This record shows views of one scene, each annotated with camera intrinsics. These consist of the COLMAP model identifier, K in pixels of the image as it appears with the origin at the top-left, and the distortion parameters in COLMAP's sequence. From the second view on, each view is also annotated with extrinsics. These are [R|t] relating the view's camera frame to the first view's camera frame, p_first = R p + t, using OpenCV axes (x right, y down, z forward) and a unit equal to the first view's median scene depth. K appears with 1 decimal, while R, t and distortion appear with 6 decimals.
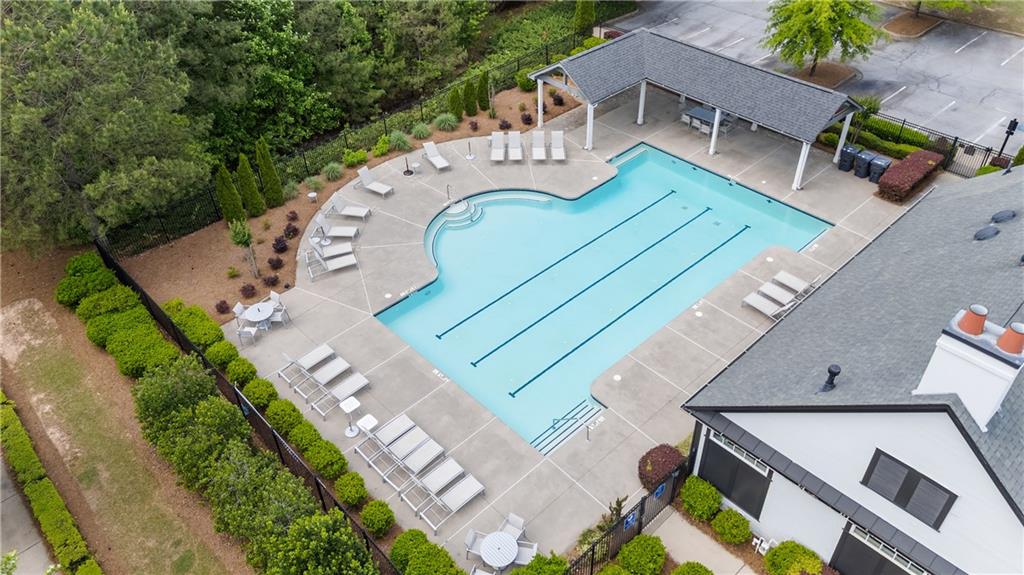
lens RADIAL K [[730.6, 0, 512.0], [0, 730.6, 287.5], [0, 0, 1]] dist [0.003483, -0.045069]
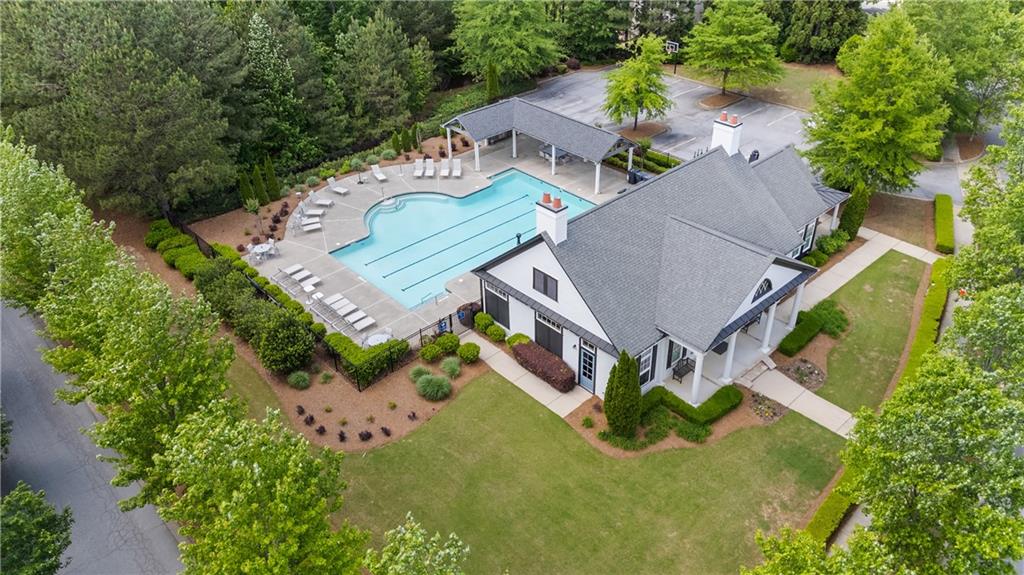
lens RADIAL K [[757.6, 0, 543.2], [0, 757.6, 284.4], [0, 0, 1]] dist [-0.000774, -0.161294]
pose [[0.999693, 0.010431, 0.022471, 0.218712], [-0.007663, 0.992757, -0.119897, 0.254219], [-0.023559, 0.119688, 0.992532, -0.608143]]
